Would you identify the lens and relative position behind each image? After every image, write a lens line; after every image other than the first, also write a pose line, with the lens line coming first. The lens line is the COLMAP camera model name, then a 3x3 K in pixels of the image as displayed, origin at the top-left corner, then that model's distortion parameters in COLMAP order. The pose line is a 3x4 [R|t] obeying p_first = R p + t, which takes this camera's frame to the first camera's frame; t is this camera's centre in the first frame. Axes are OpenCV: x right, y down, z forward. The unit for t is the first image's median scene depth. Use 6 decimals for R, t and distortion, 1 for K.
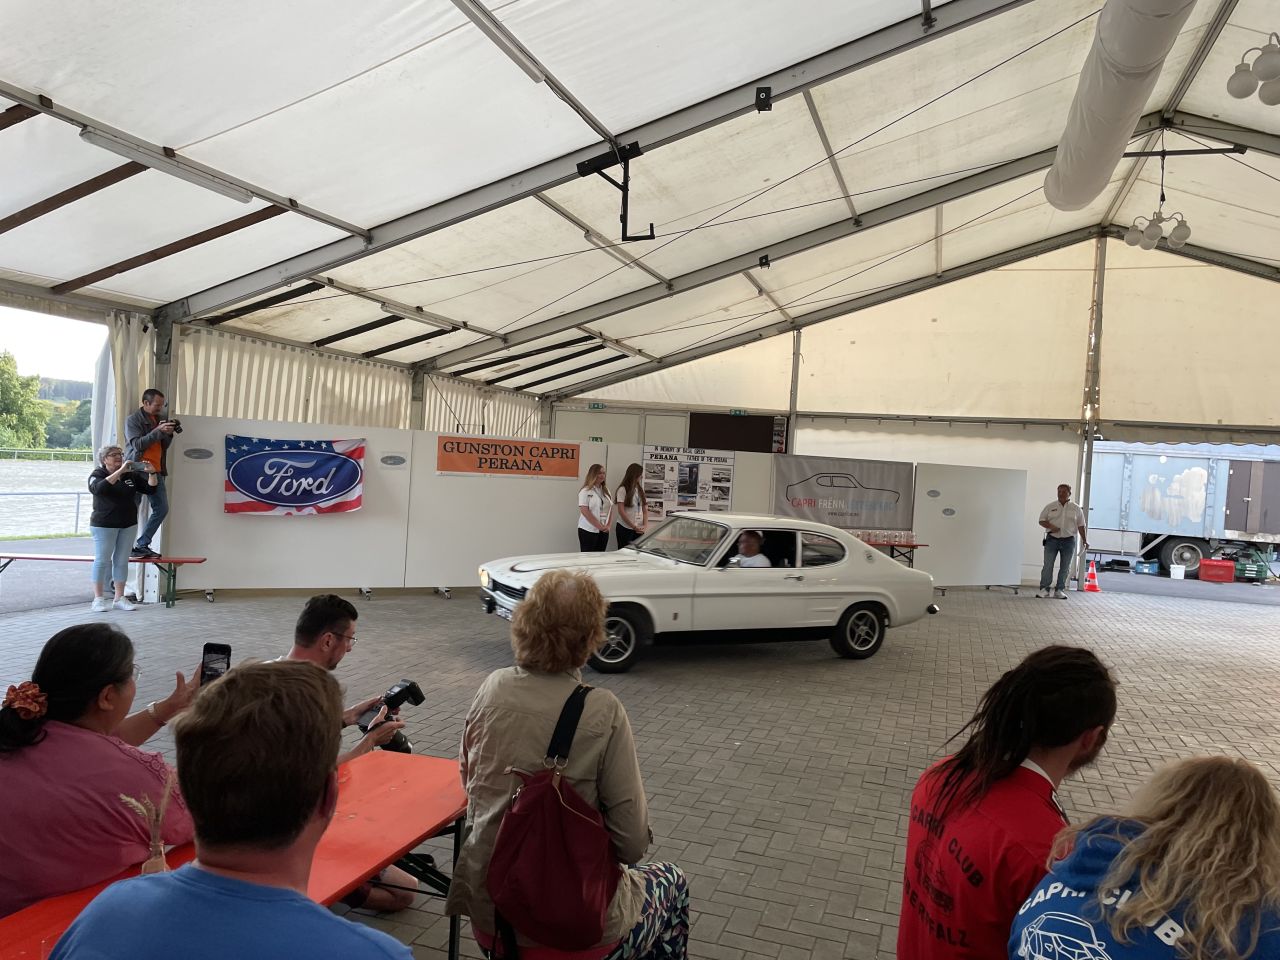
lens RADIAL K [[962.9, 0, 623.3], [0, 962.9, 471.0], [0, 0, 1]] dist [0.083032, -0.107672]
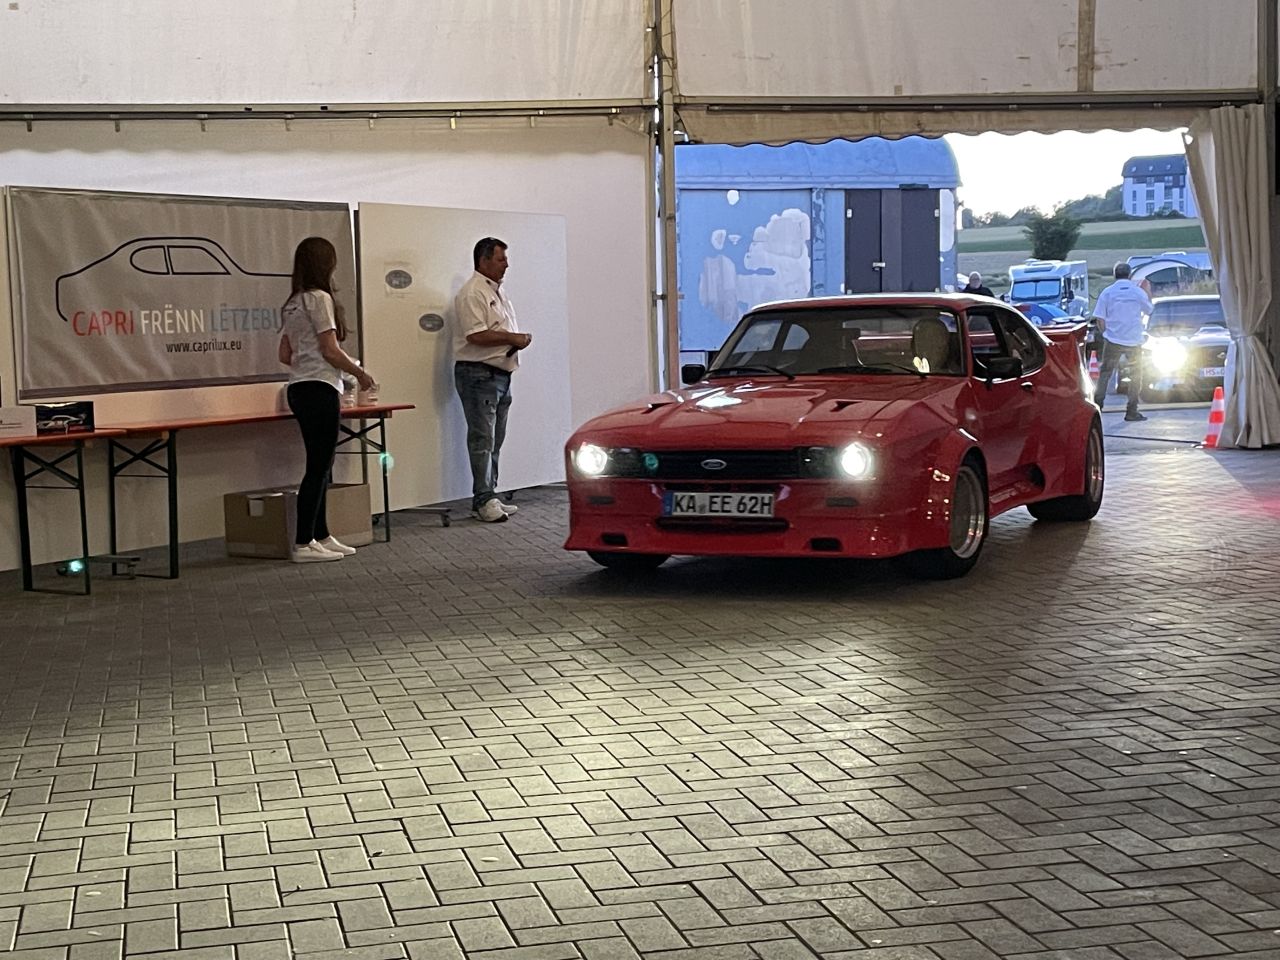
lens RADIAL K [[2001.5, 0, 606.5], [0, 2001.5, 438.1], [0, 0, 1]] dist [0.105150, 0.000000]
pose [[0.849830, -0.114322, 0.514509, -0.044065], [0.083626, 0.993074, 0.082530, 0.028458], [-0.520380, -0.027110, 0.853504, 0.252348]]
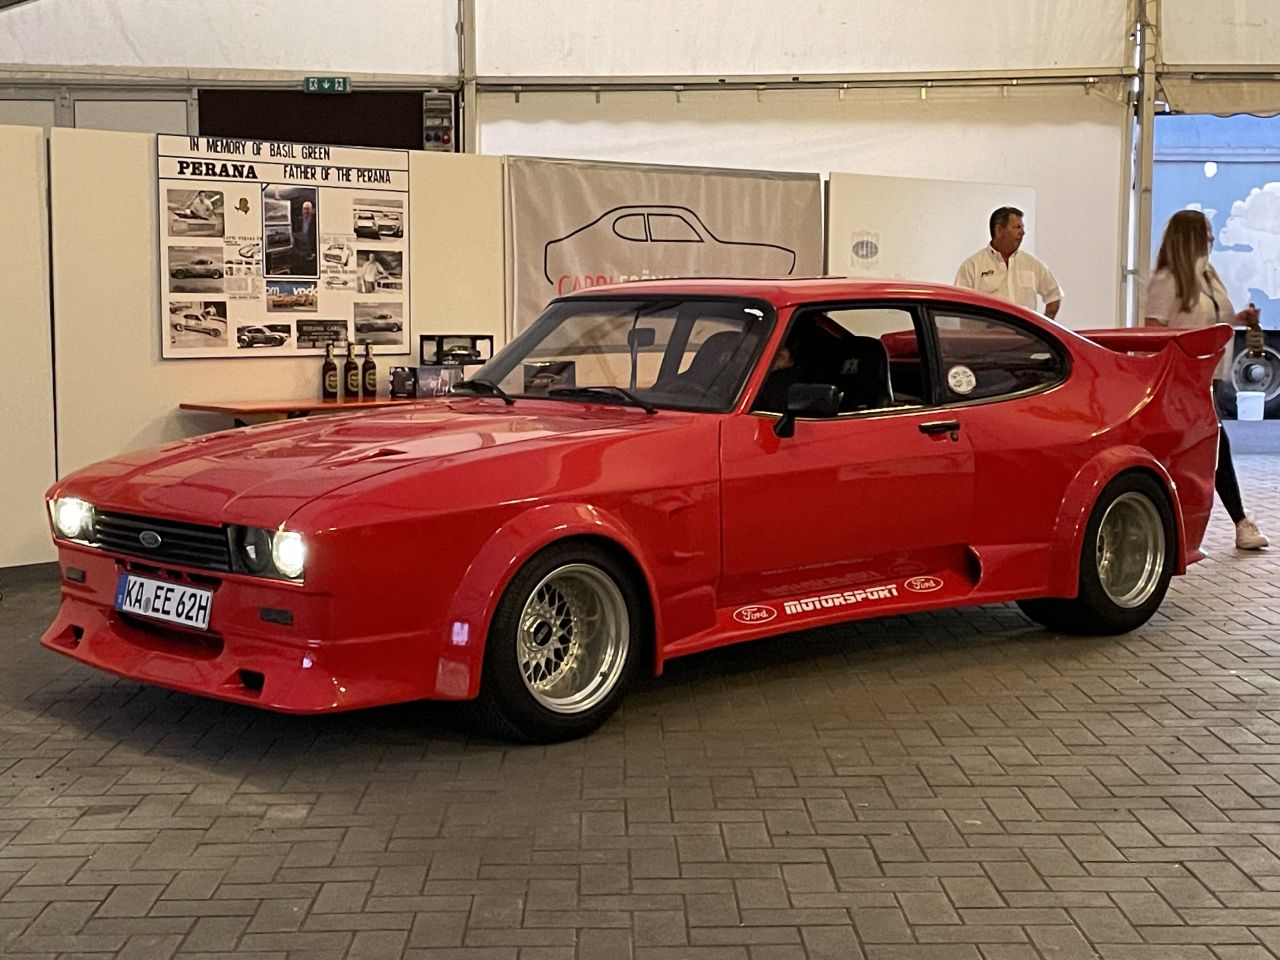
lens RADIAL K [[2001.5, 0, 621.4], [0, 2001.5, 446.3], [0, 0, 1]] dist [0.105150, 0.000000]
pose [[0.941834, -0.086687, 0.324707, -0.057520], [0.061958, 0.994388, 0.085759, 0.027882], [-0.330319, -0.060653, 0.941919, 0.248544]]
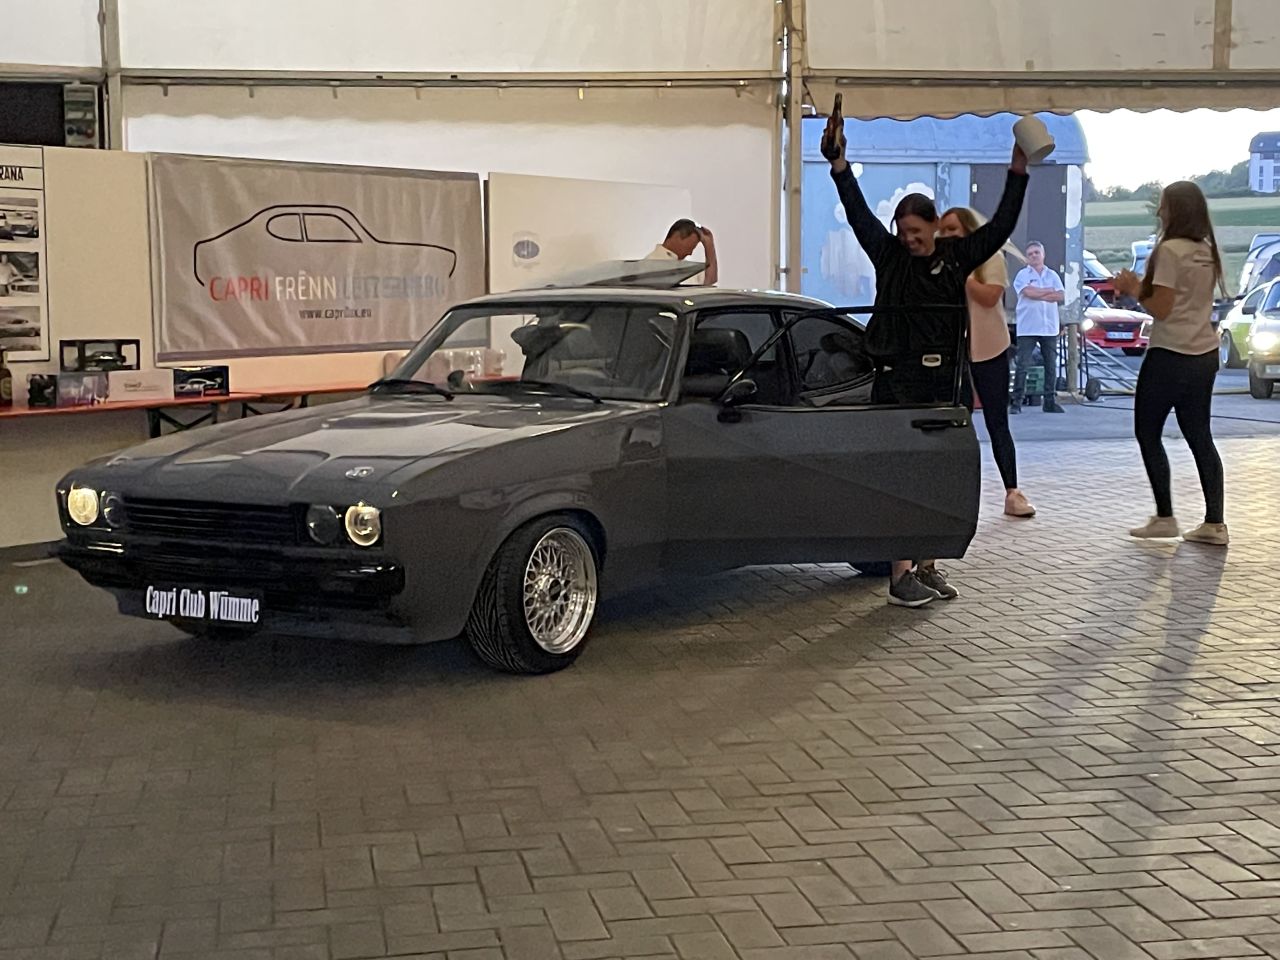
lens RADIAL K [[2001.5, 0, 631.4], [0, 2001.5, 440.2], [0, 0, 1]] dist [0.105150, 0.000000]
pose [[0.873337, -0.104159, 0.475851, -0.050431], [0.065965, 0.993161, 0.096327, 0.025800], [-0.482630, -0.052737, 0.874235, 0.251633]]
